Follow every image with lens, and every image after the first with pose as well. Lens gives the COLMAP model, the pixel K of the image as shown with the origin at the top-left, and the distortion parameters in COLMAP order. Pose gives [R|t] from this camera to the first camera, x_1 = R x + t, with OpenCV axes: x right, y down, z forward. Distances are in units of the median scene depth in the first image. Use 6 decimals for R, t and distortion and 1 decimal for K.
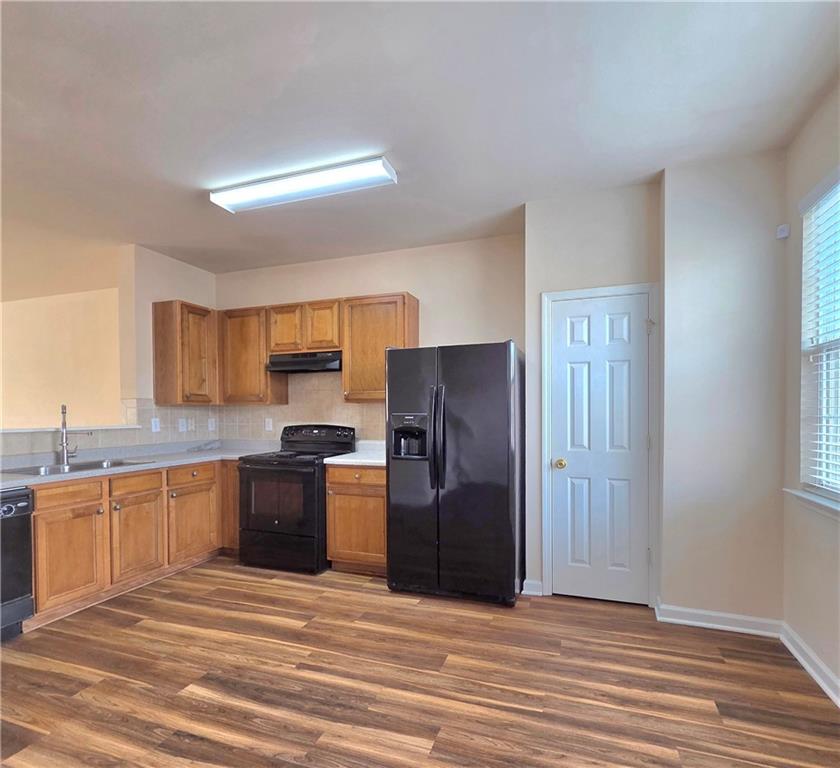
lens RADIAL K [[459.4, 0, 421.3], [0, 459.4, 420.1], [0, 0, 1]] dist [0.006443, -0.002548]
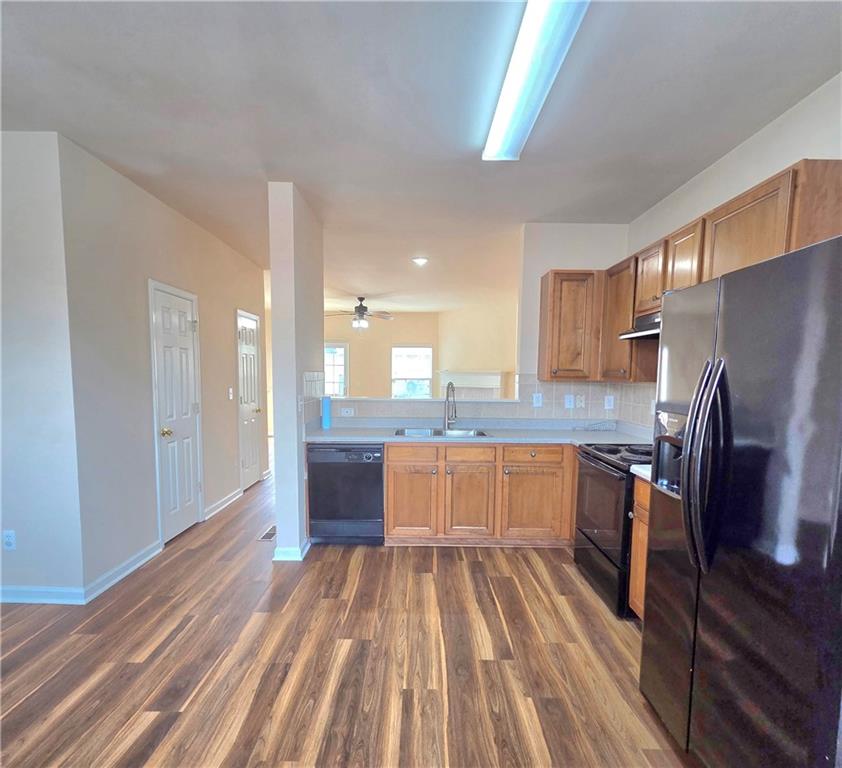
lens RADIAL K [[460.5, 0, 422.3], [0, 460.5, 420.2], [0, 0, 1]] dist [0.006443, -0.002548]
pose [[0.336480, 0.102872, -0.936055, 0.365814], [-0.028821, 0.994675, 0.098954, -0.048272], [0.941250, -0.006318, 0.337653, 0.521739]]
